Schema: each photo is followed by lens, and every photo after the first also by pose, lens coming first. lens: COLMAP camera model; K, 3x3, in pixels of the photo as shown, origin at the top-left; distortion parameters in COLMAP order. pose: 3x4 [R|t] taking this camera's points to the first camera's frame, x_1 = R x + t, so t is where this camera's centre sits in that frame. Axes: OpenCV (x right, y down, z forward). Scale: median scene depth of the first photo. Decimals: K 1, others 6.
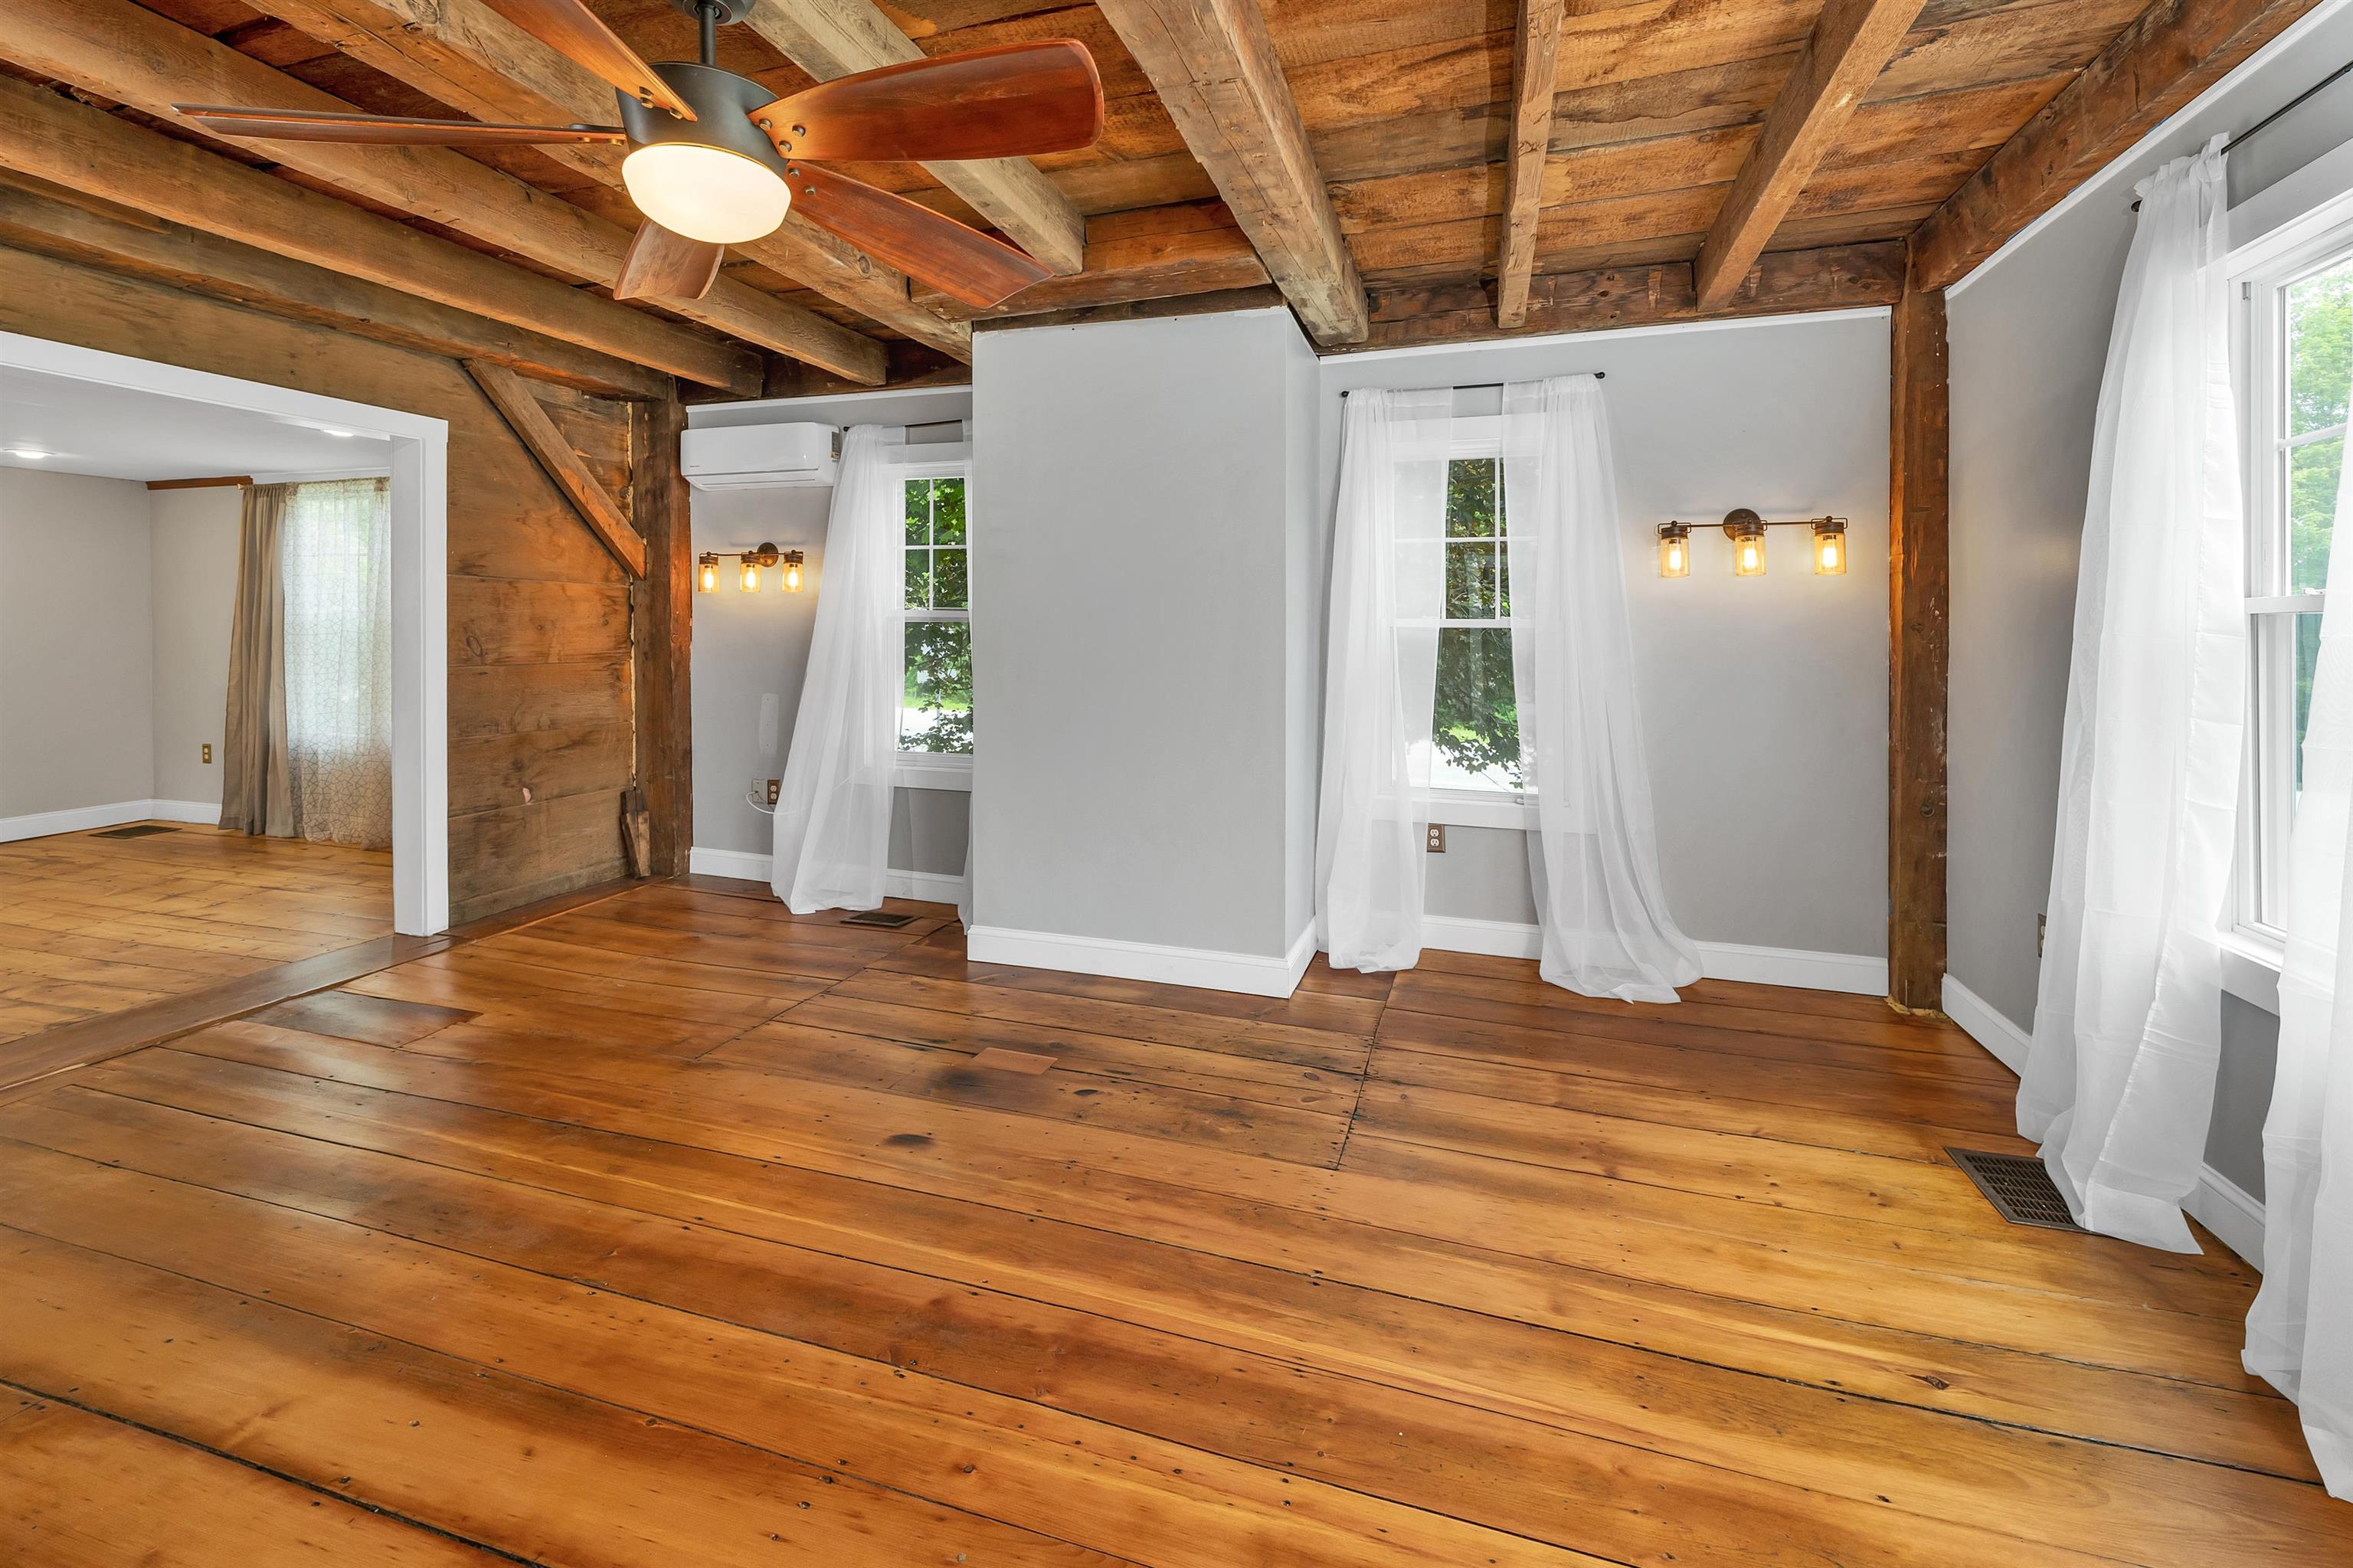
lens RADIAL K [[1010.8, 0, 1173.9], [0, 1010.8, 750.5], [0, 0, 1]] dist [0.007009, 0.000451]
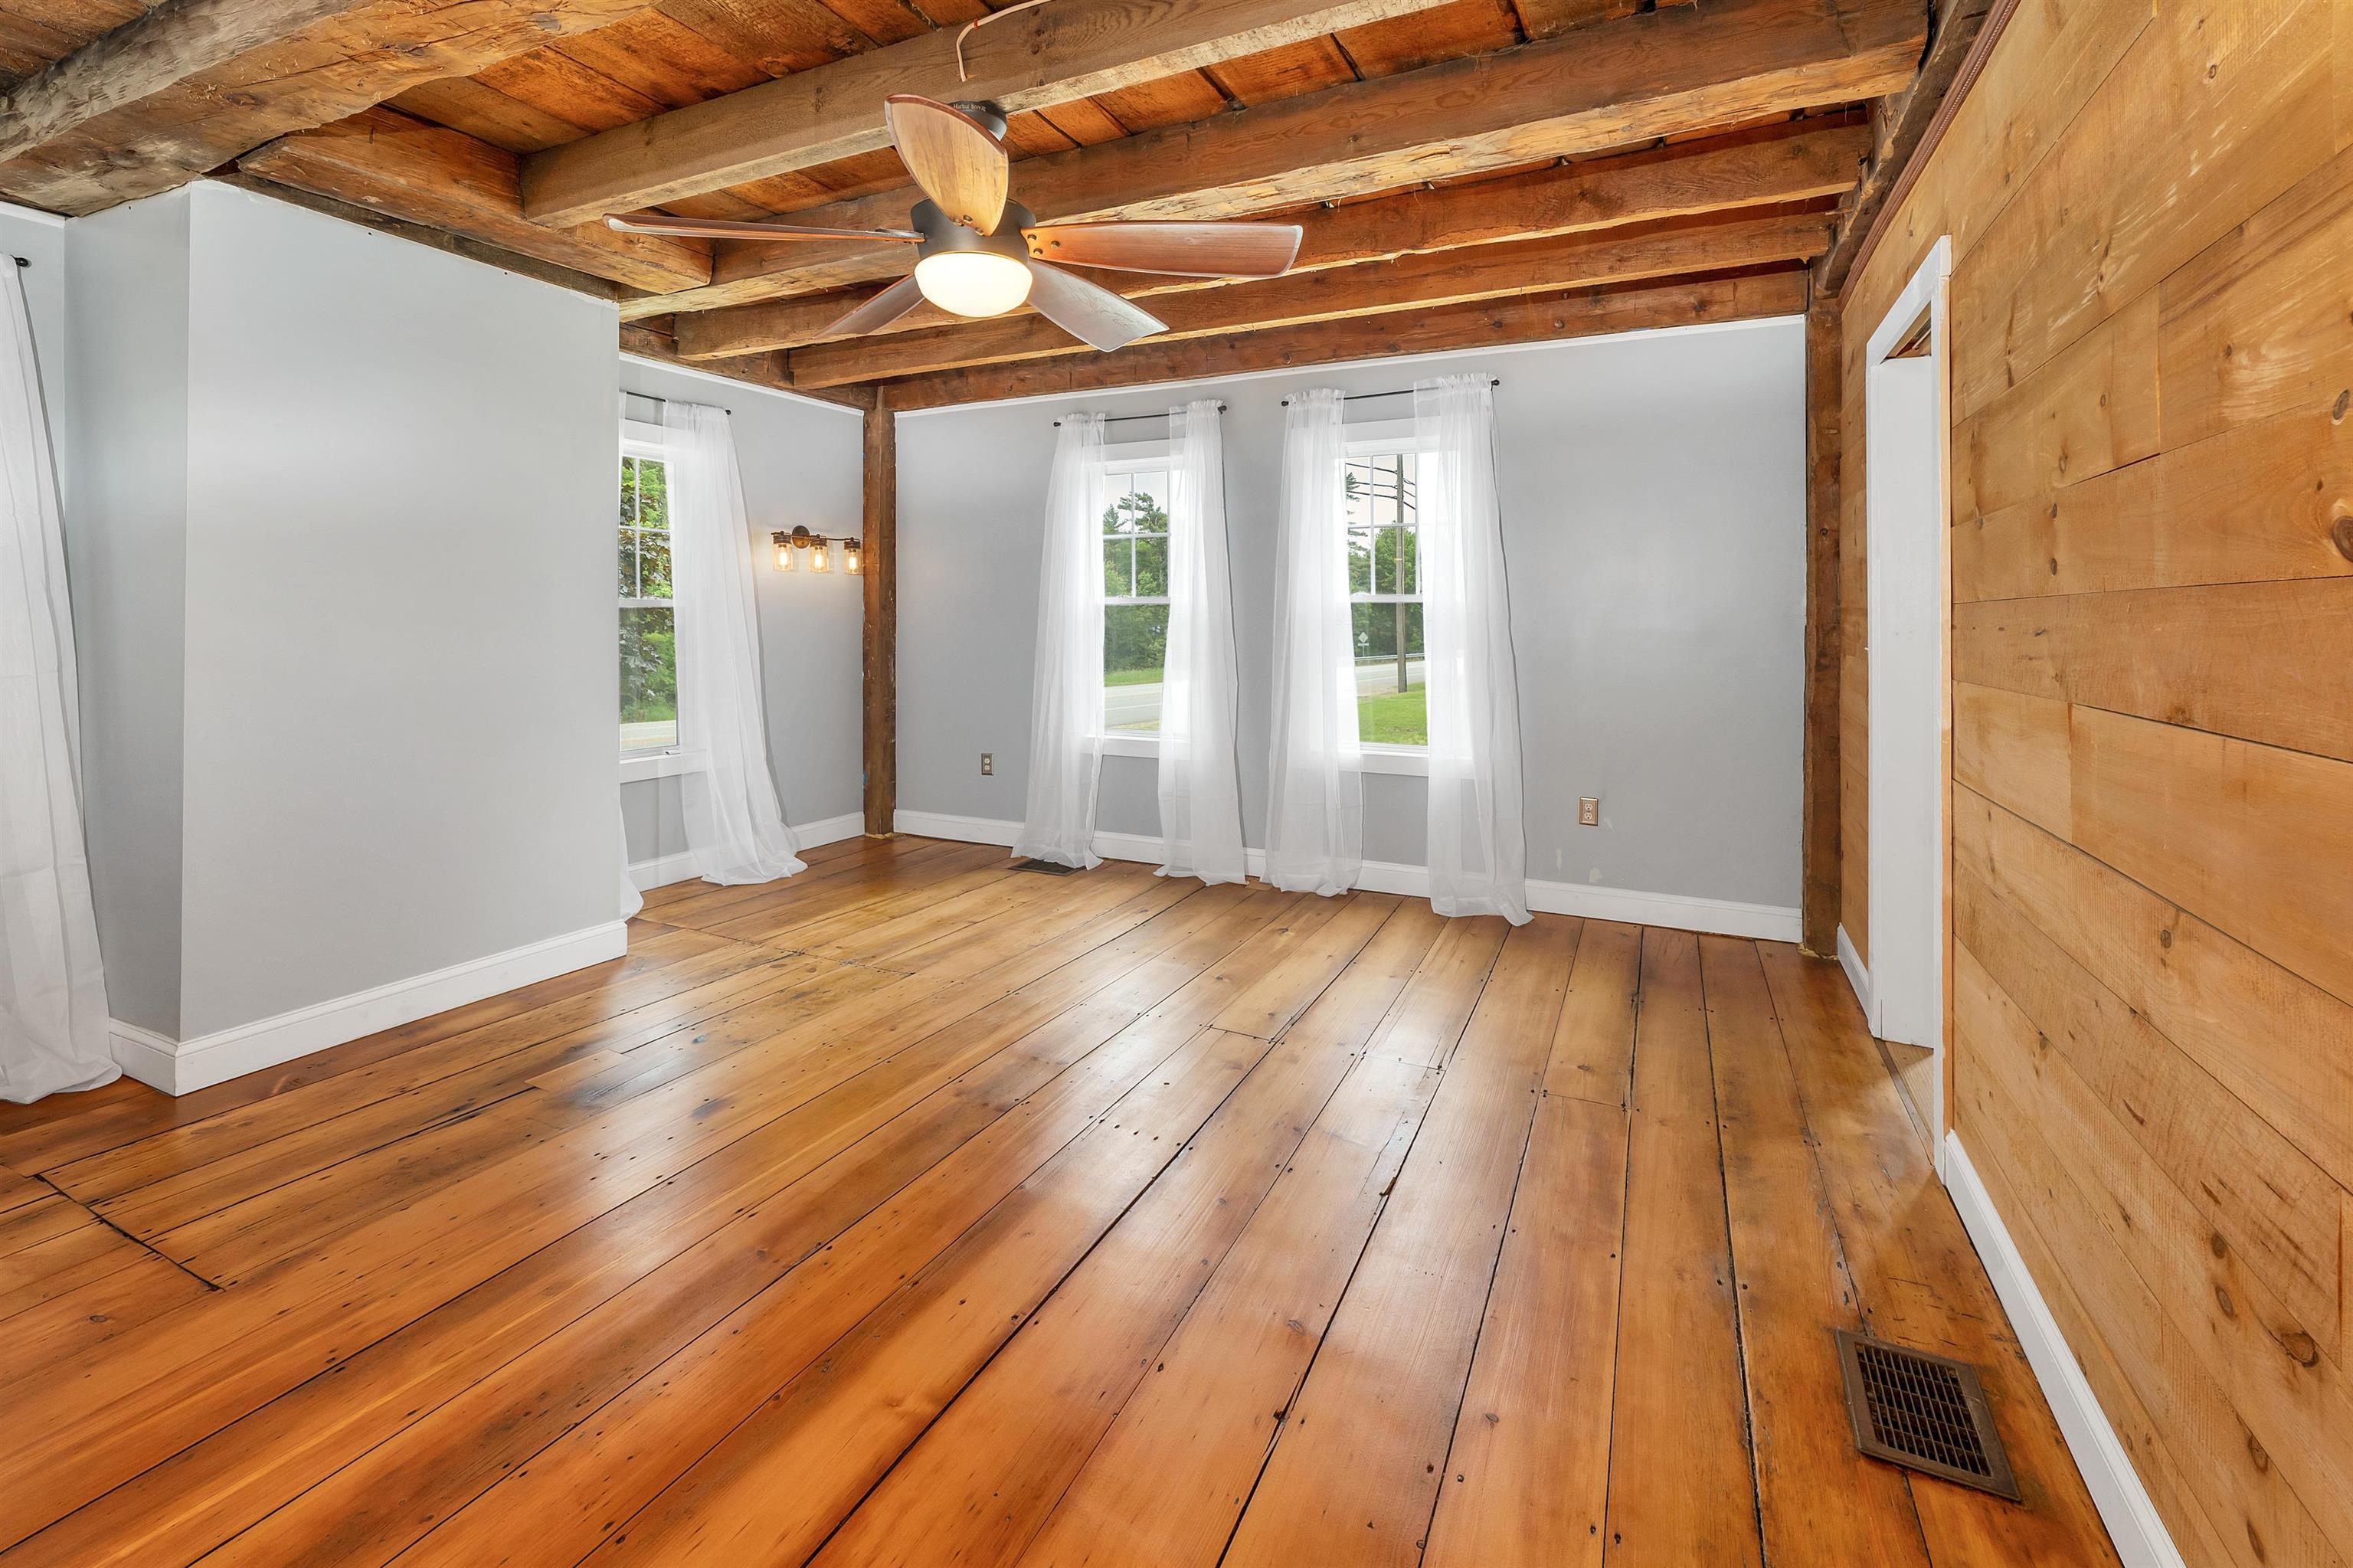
lens RADIAL K [[1010.8, 0, 1173.9], [0, 1010.8, 750.5], [0, 0, 1]] dist [0.007009, 0.000451]
pose [[0.140579, -0.132934, 0.981105, -0.924753], [0.110755, 0.986837, 0.117841, -0.030227], [-0.983855, 0.092096, 0.153451, 0.283556]]
